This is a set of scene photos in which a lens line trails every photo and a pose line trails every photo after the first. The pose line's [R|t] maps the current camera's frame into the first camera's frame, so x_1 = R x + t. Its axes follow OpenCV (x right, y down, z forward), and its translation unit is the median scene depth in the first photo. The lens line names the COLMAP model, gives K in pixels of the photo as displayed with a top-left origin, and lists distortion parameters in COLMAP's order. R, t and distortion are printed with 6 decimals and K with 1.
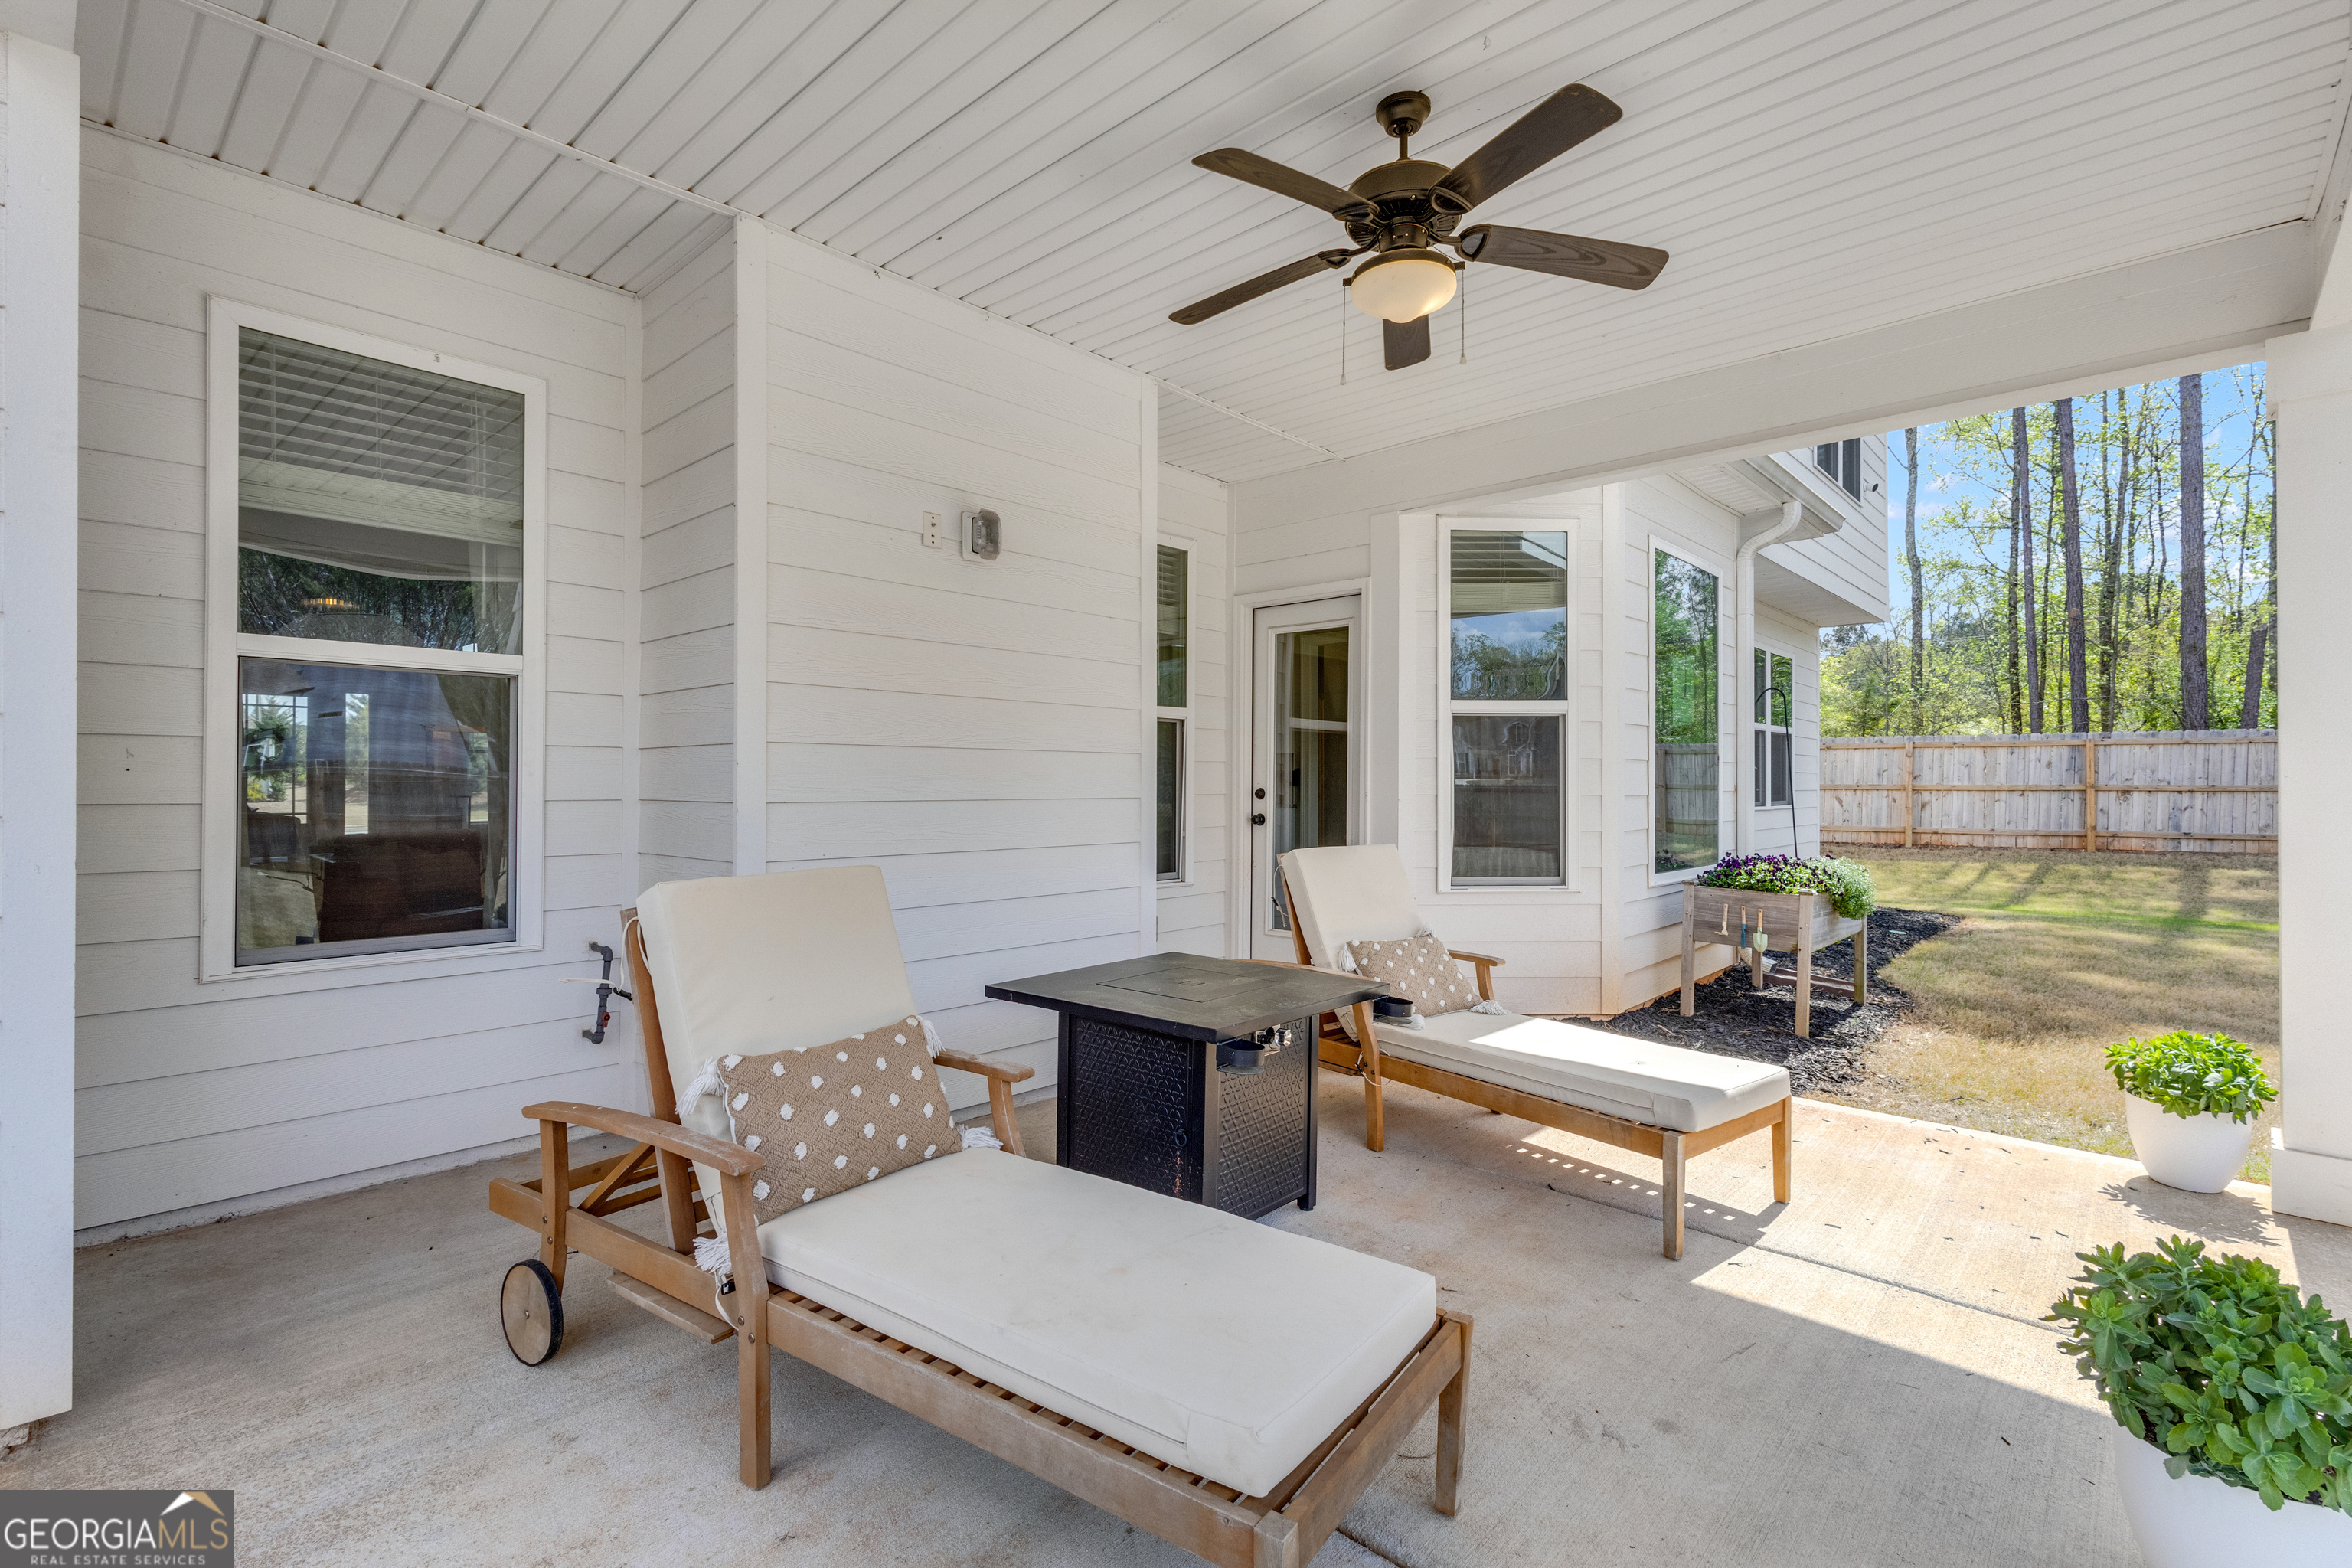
lens RADIAL K [[1080.7, 0, 1182.8], [0, 1080.7, 778.5], [0, 0, 1]] dist [0.003392, 0.000495]
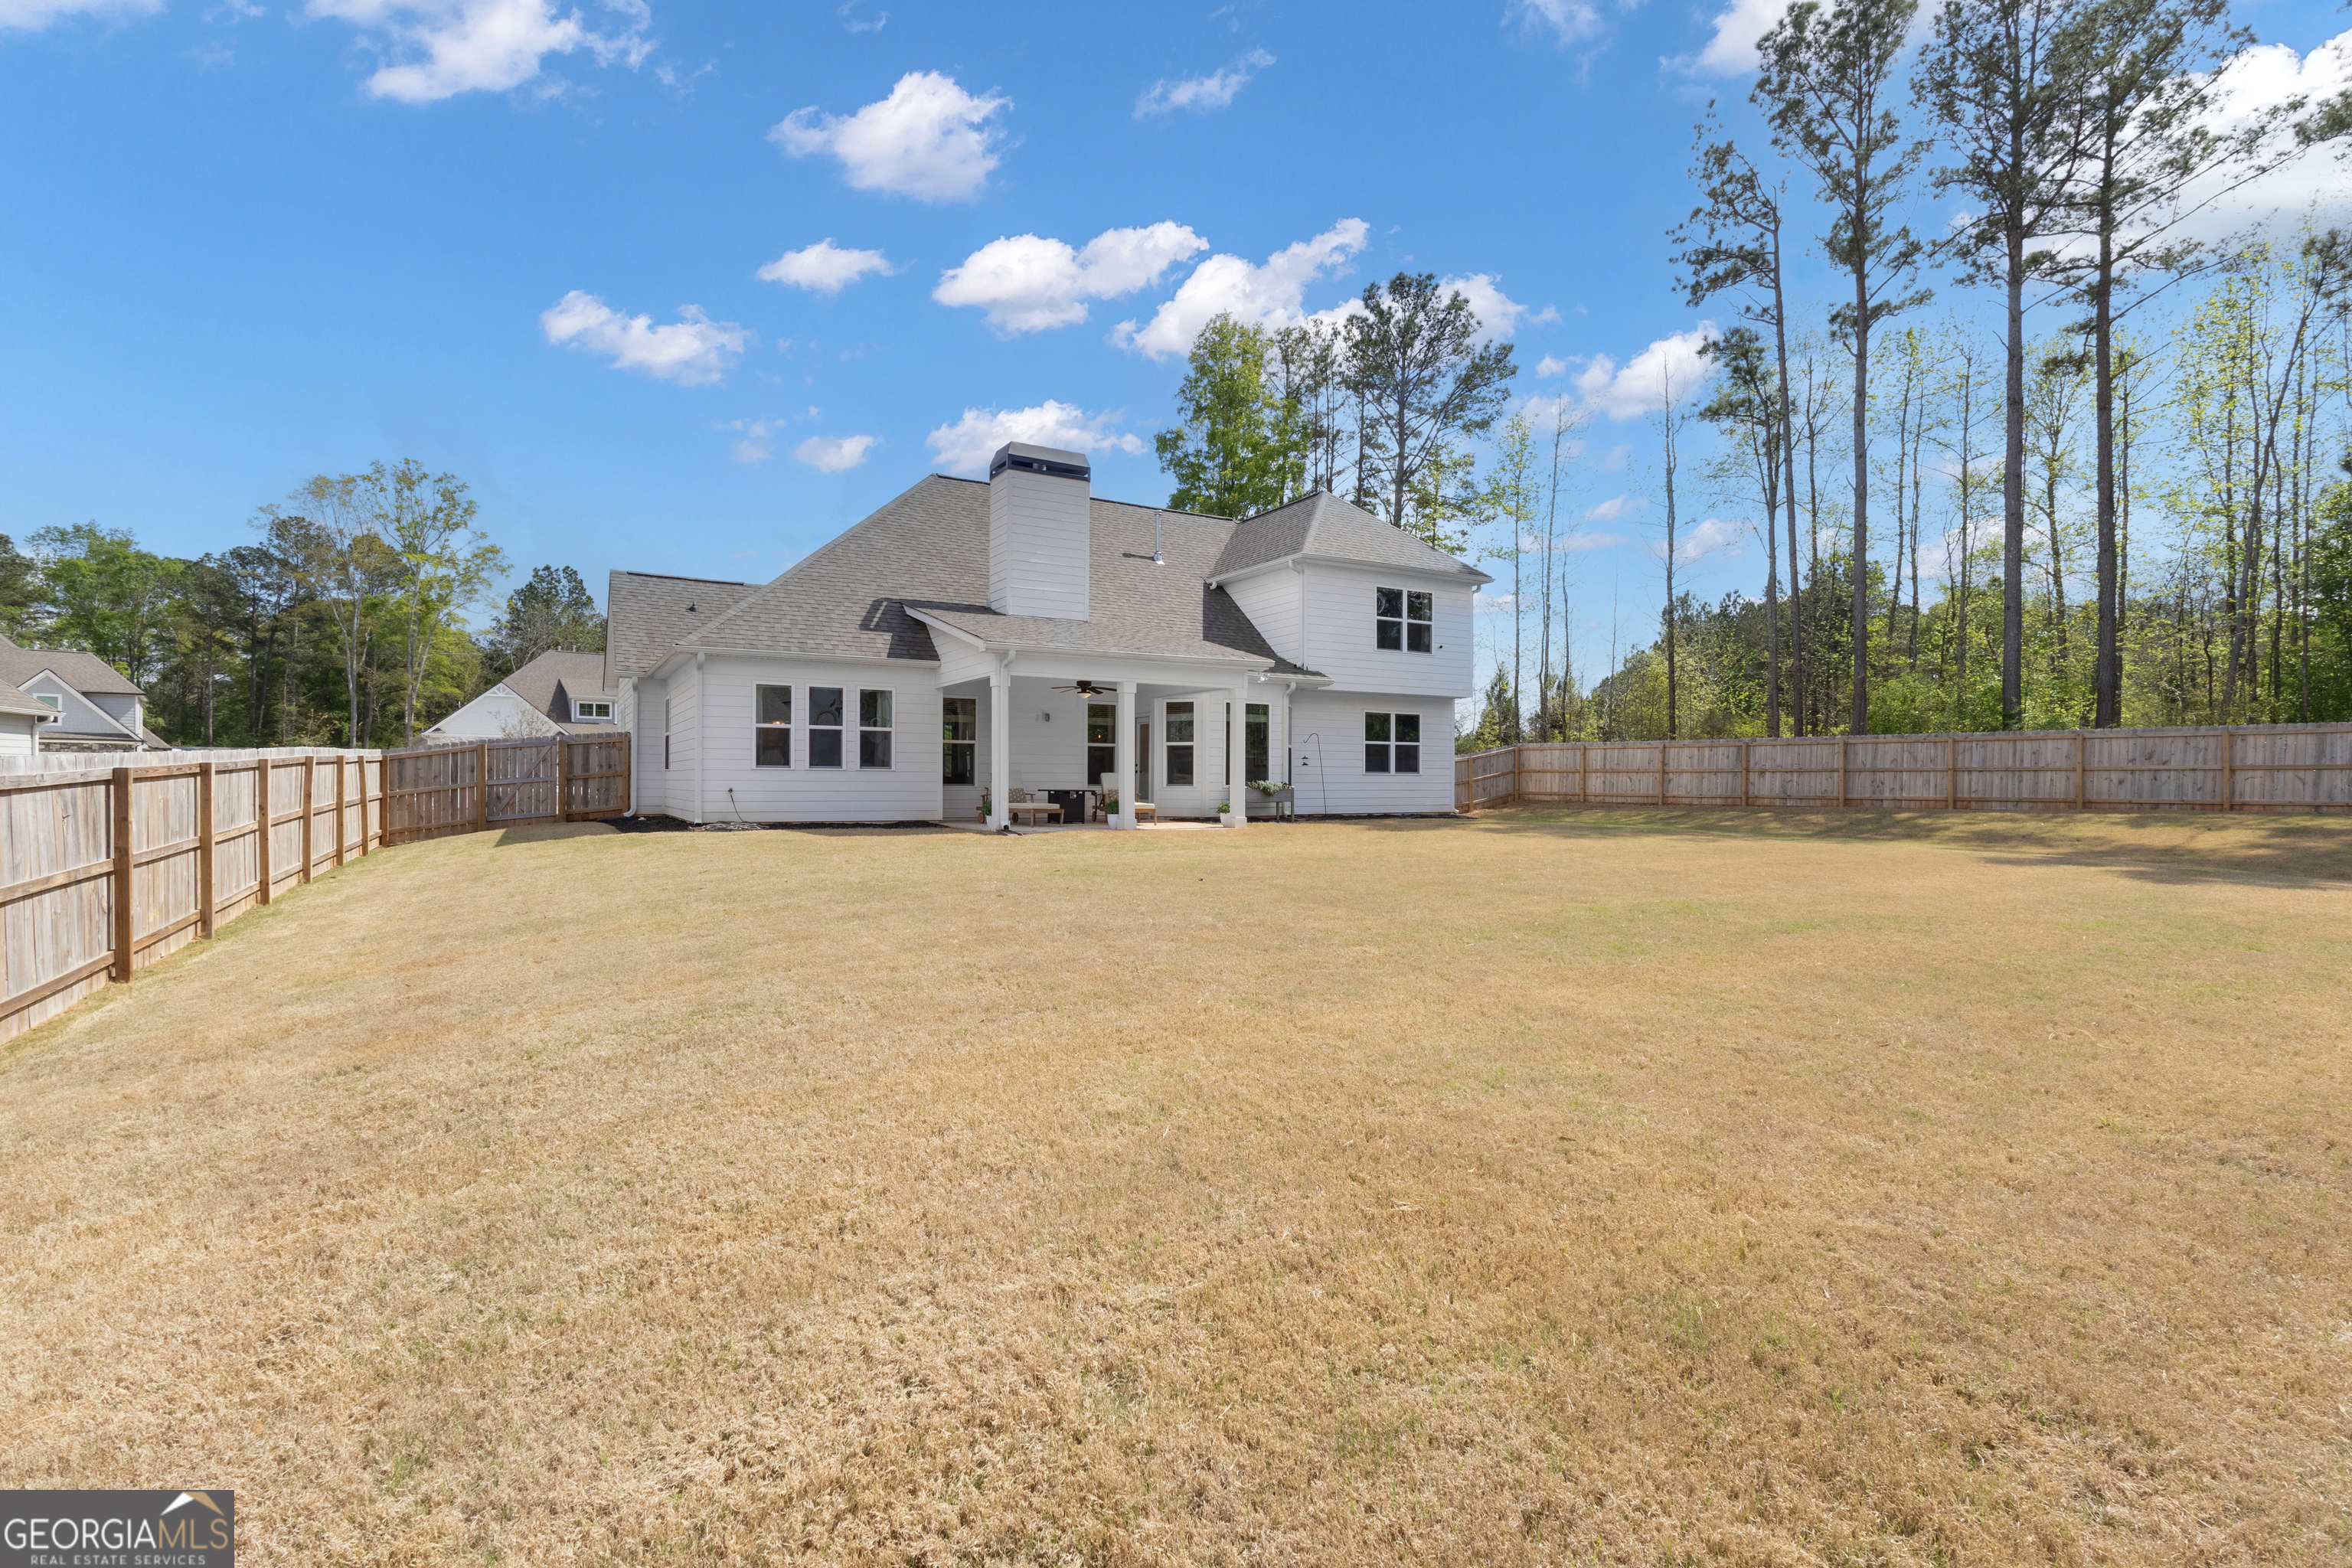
lens RADIAL K [[1080.7, 0, 1173.7], [0, 1080.7, 778.3], [0, 0, 1]] dist [0.003392, 0.000495]
pose [[0.960448, 0.003115, -0.278441, 0.445654], [-0.001314, 0.999977, 0.006655, 0.011614], [0.278456, -0.006026, 0.960430, -0.932727]]
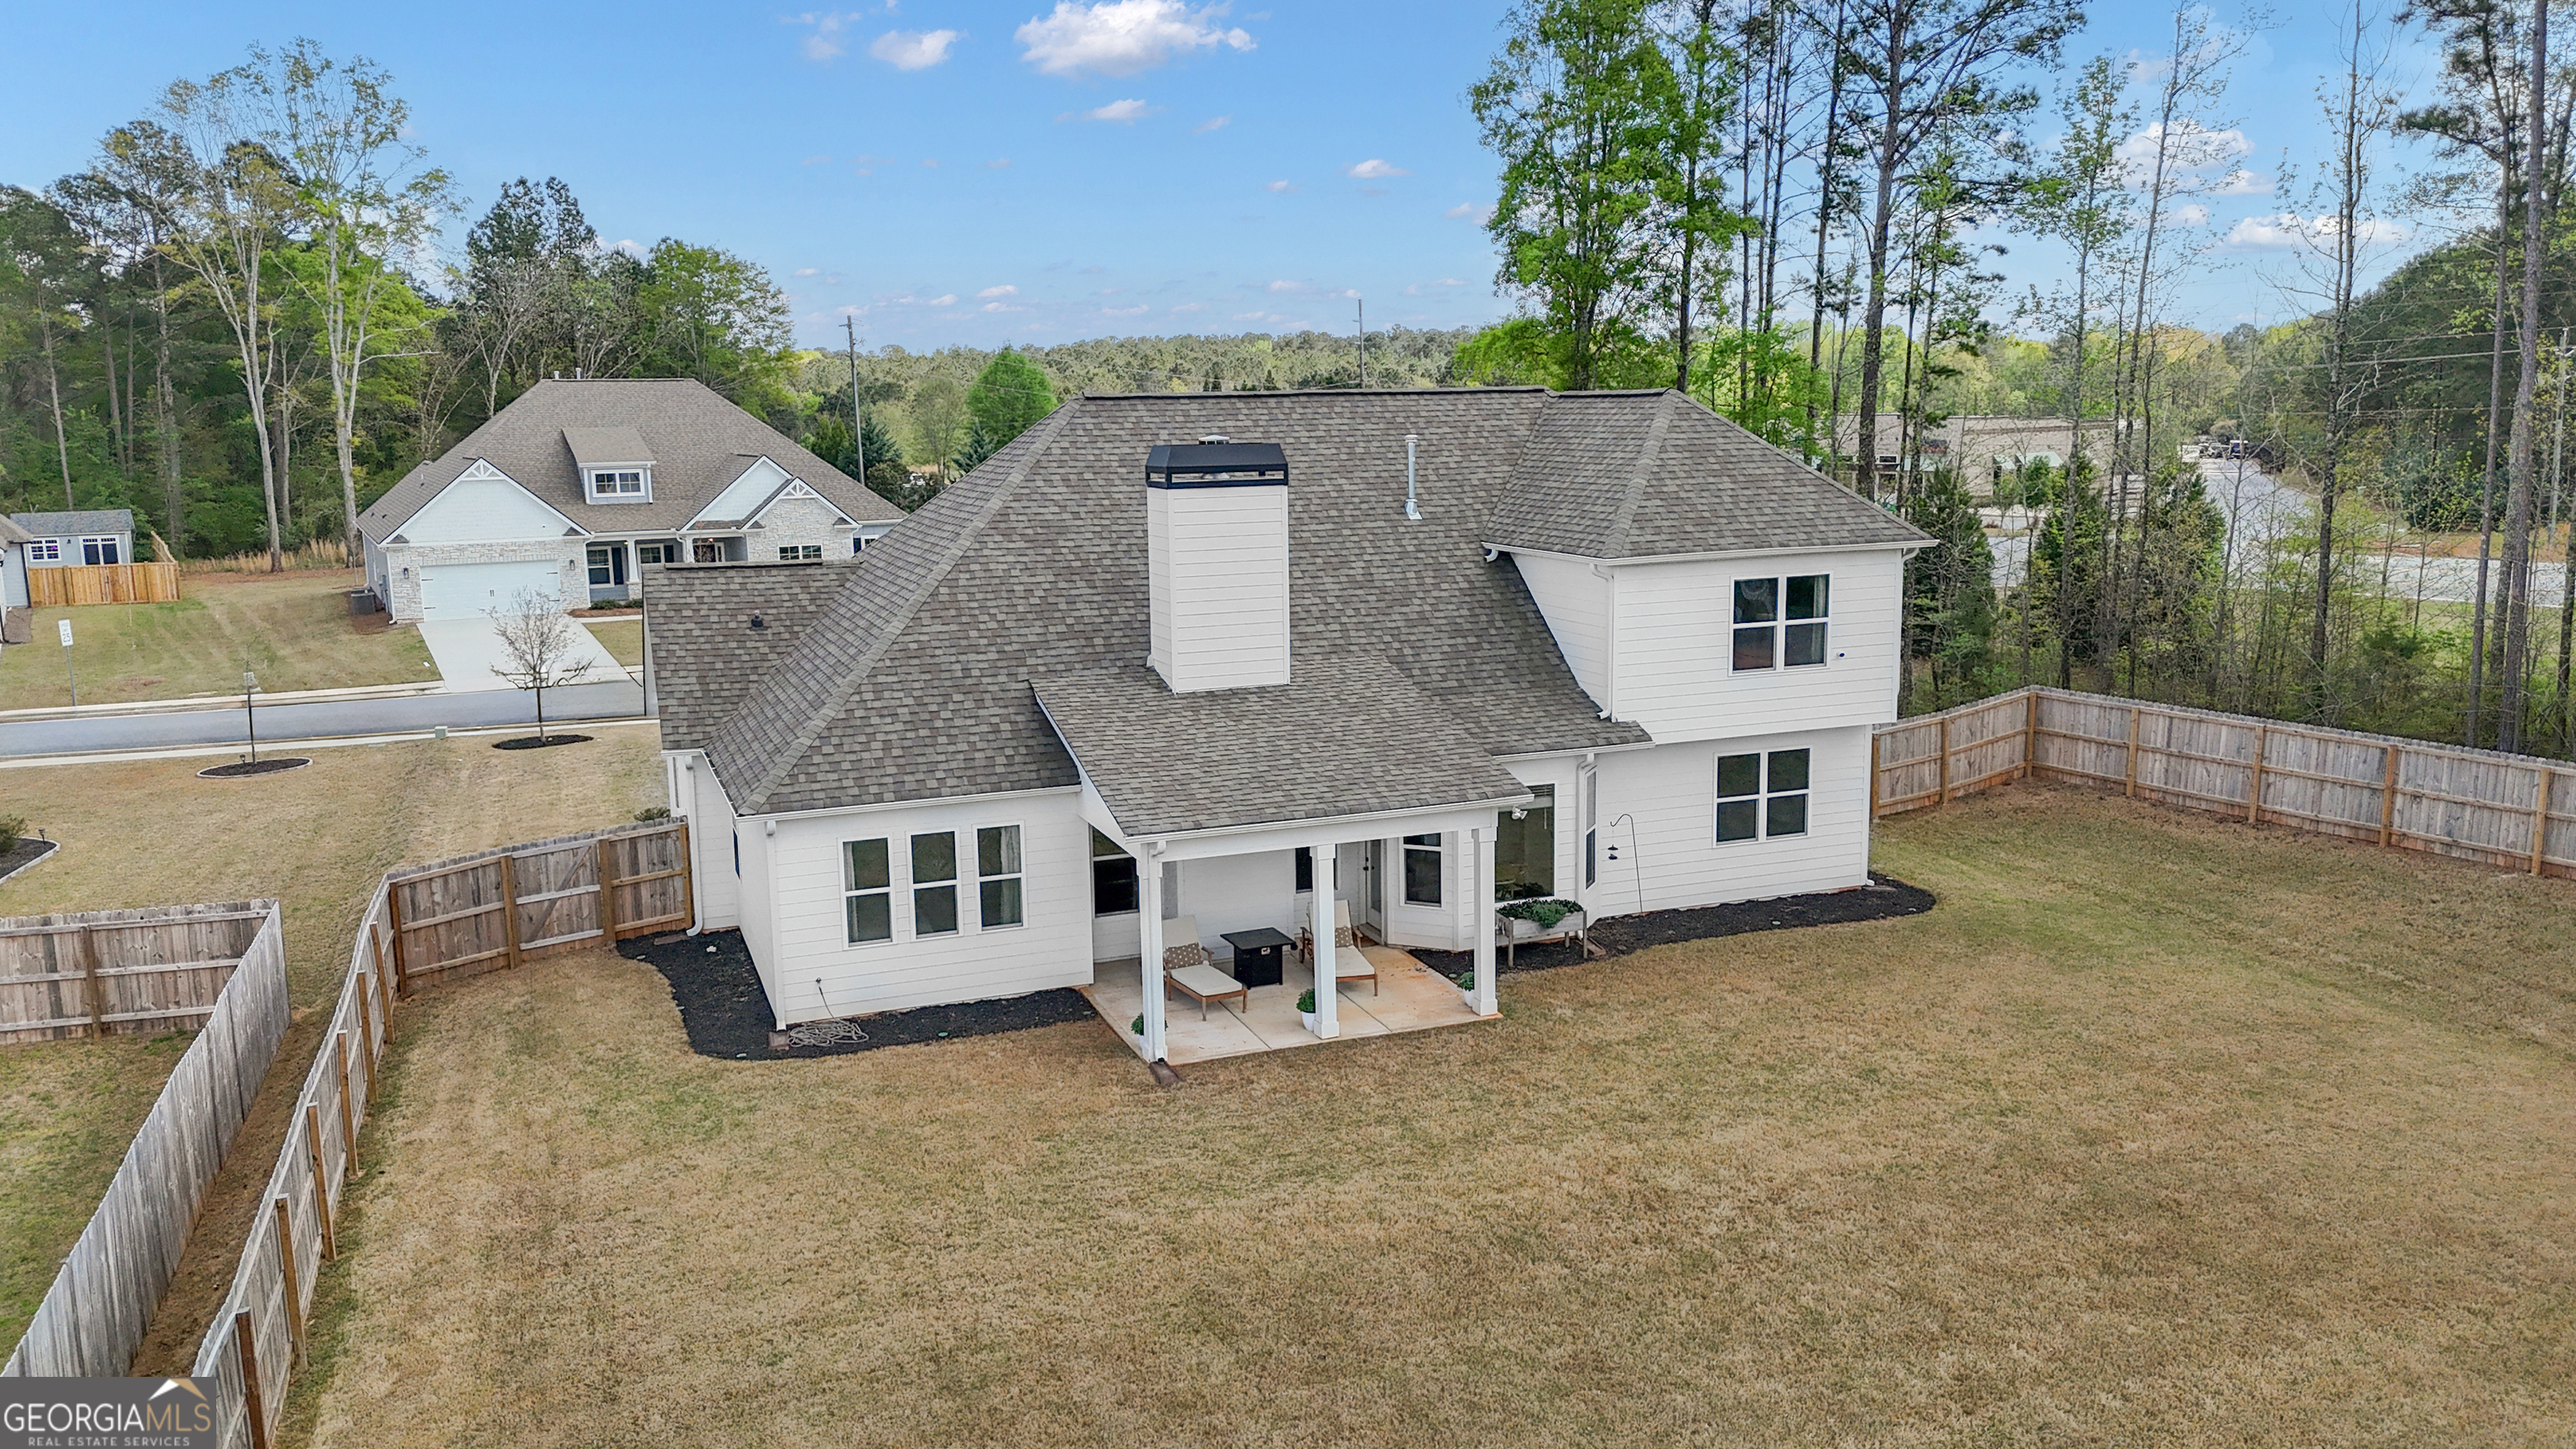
lens RADIAL K [[1887.4, 0, 1278.6], [0, 1887.4, 720.7], [0, 0, 1]] dist [0.045565, -0.010793]
pose [[0.904665, 0.051669, -0.422980, 0.650514], [0.017819, 0.987166, 0.158698, -0.380501], [0.425751, -0.151105, 0.892134, -1.146101]]
